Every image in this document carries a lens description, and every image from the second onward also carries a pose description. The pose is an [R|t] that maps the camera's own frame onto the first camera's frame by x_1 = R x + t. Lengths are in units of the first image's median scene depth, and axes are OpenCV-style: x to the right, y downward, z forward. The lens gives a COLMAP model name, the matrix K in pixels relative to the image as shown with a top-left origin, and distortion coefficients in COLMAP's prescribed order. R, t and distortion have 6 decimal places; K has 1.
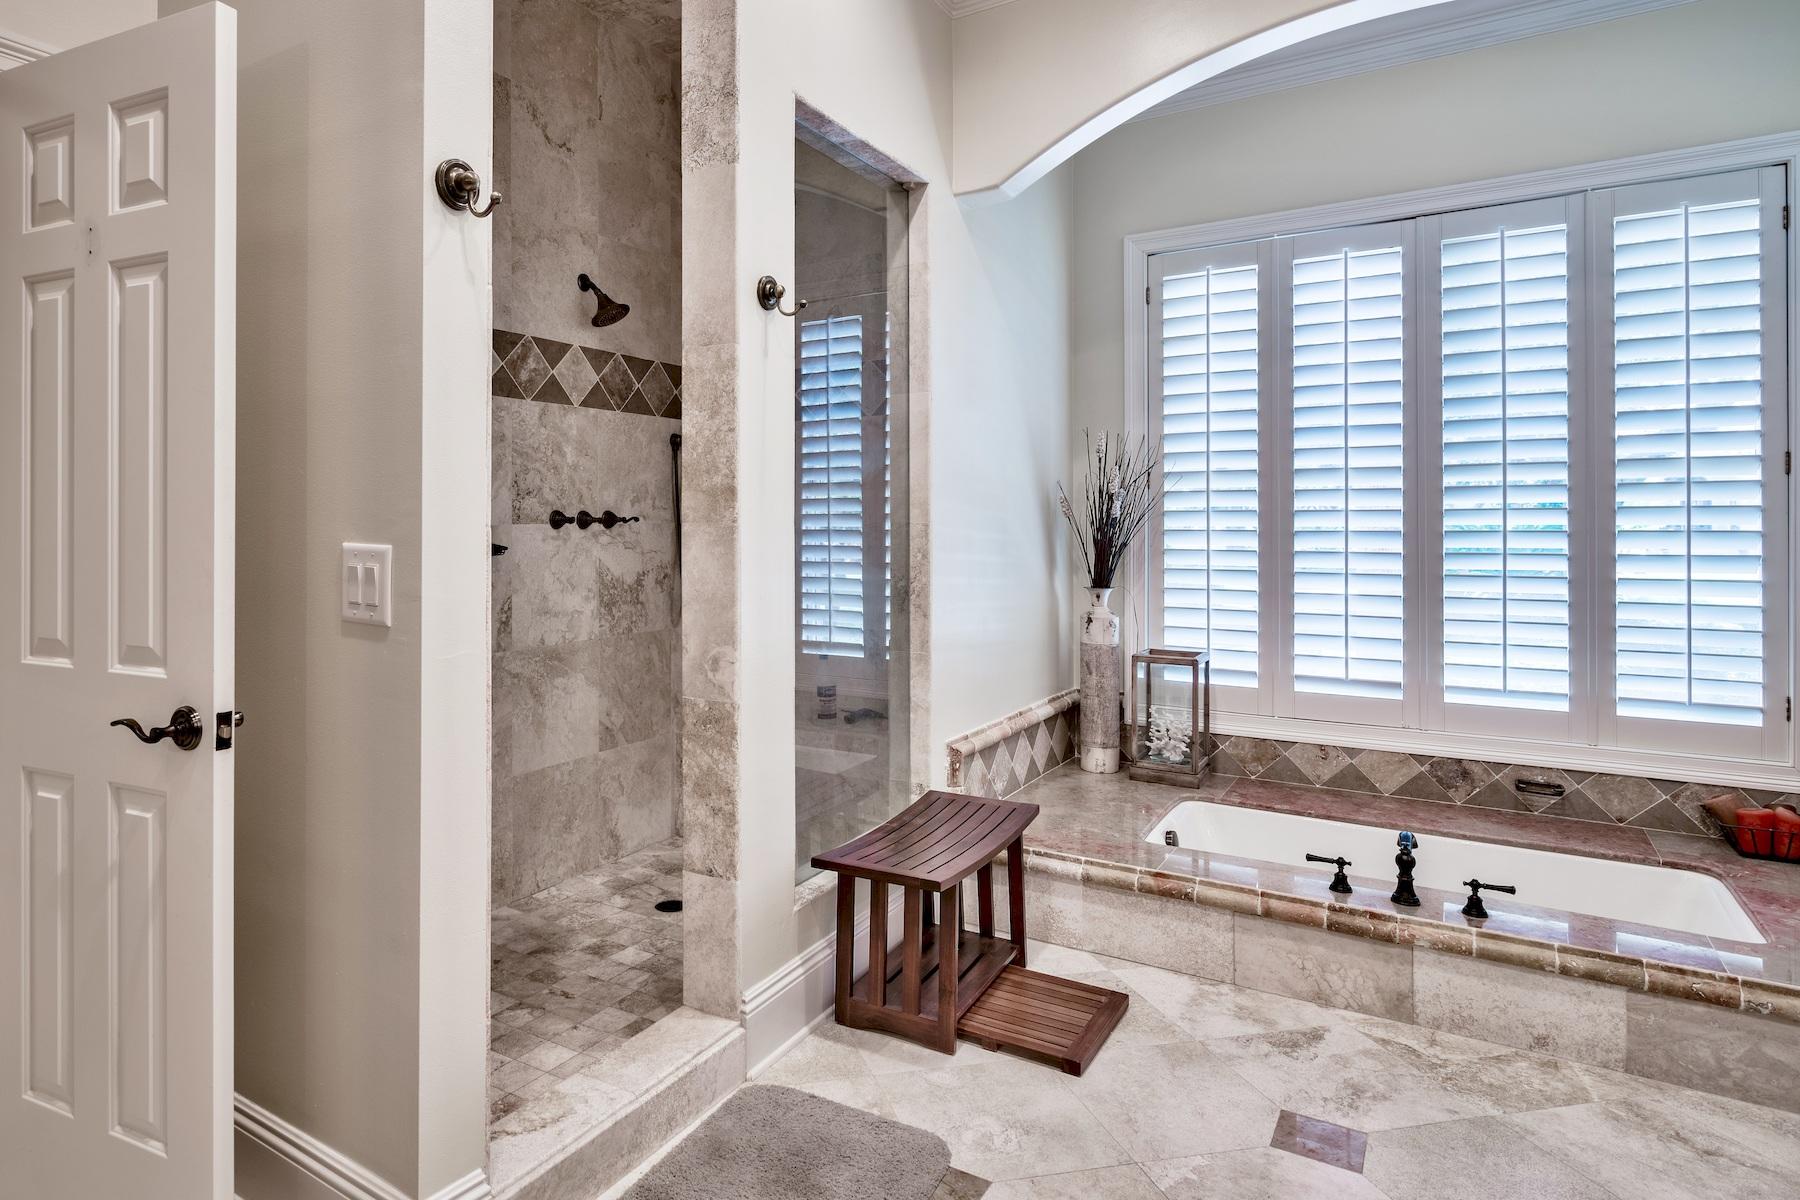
lens RADIAL K [[1086.2, 0, 901.7], [0, 1086.2, 531.1], [0, 0, 1]] dist [0.000695, -0.000027]
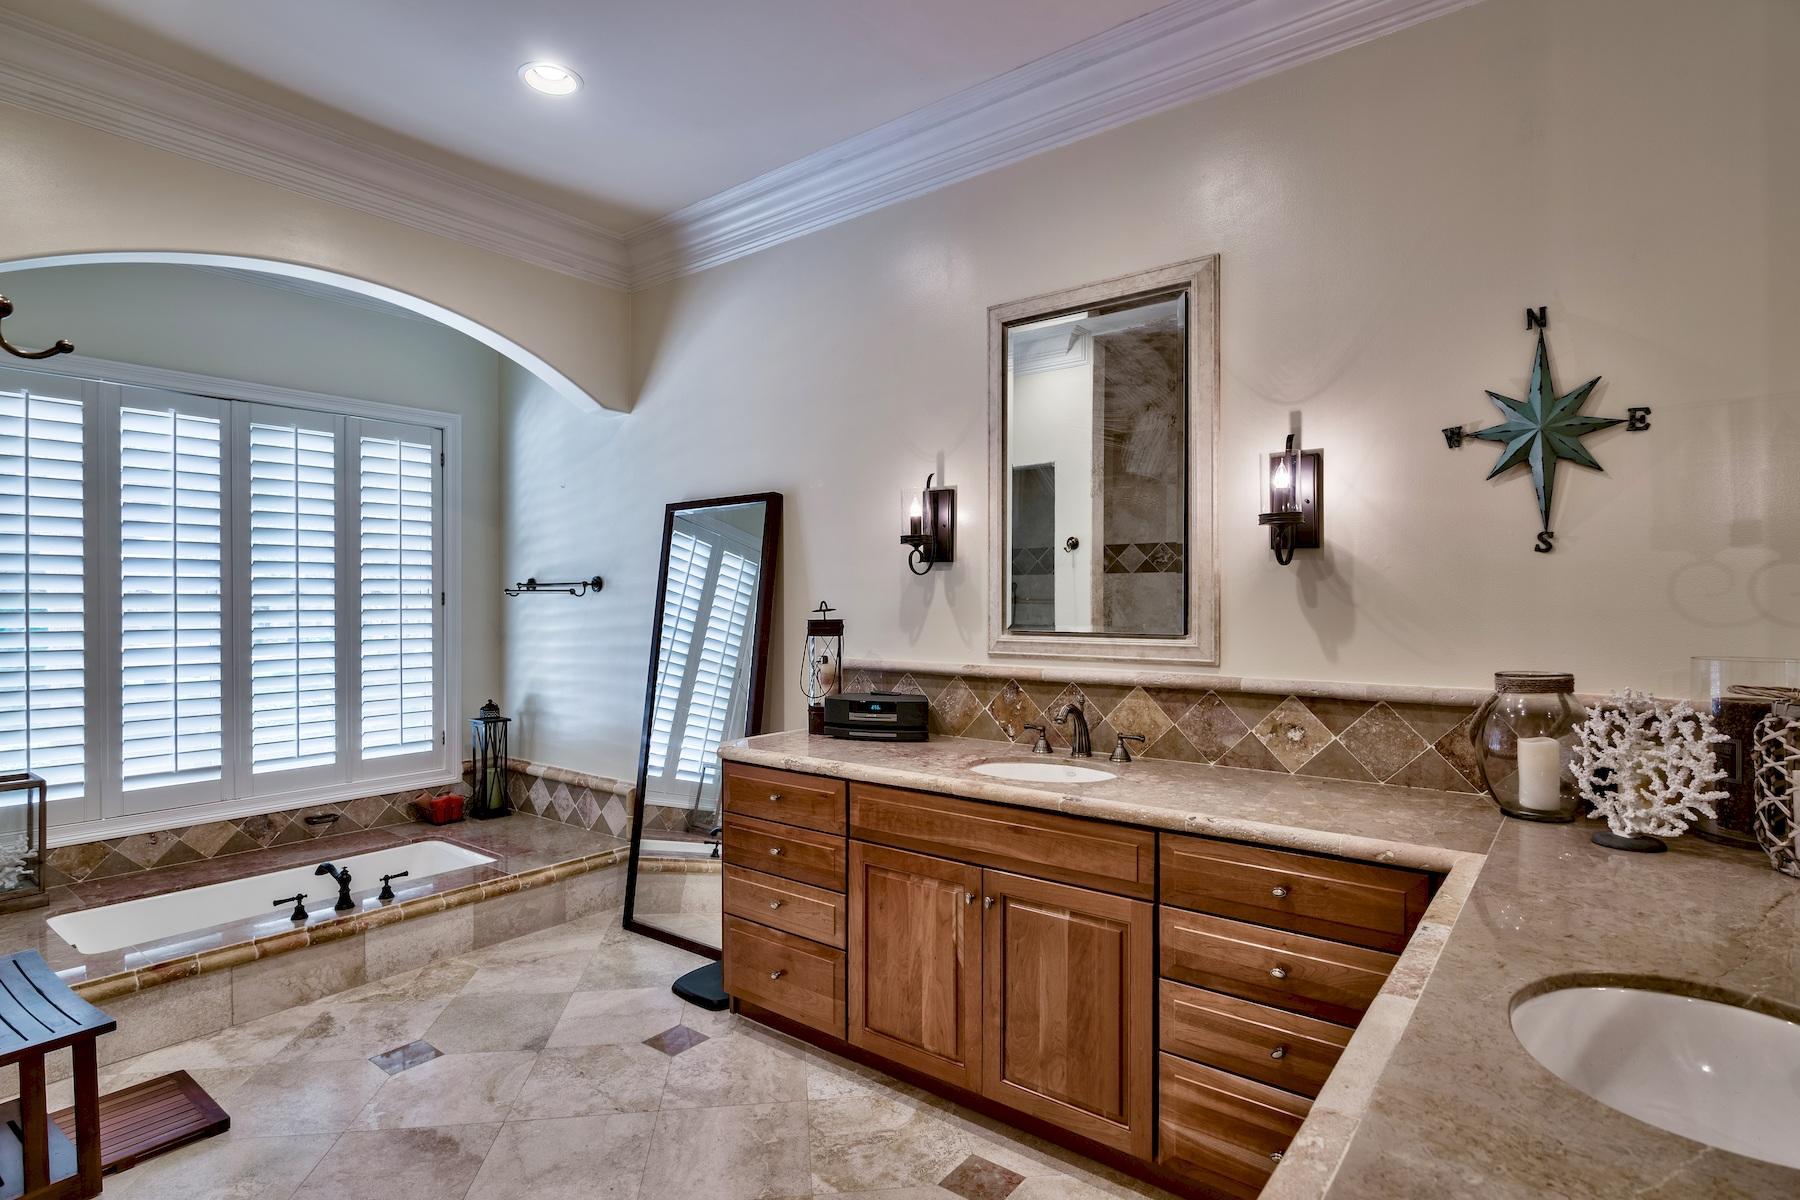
lens RADIAL K [[891.2, 0, 899.1], [0, 891.2, 599.3], [0, 0, 1]] dist [0.000311, -0.001031]
pose [[0.065942, 0.005936, 0.997806, -0.657340], [-0.001632, 0.999982, -0.005841, -0.061649], [-0.997822, -0.001244, 0.065951, 0.181128]]
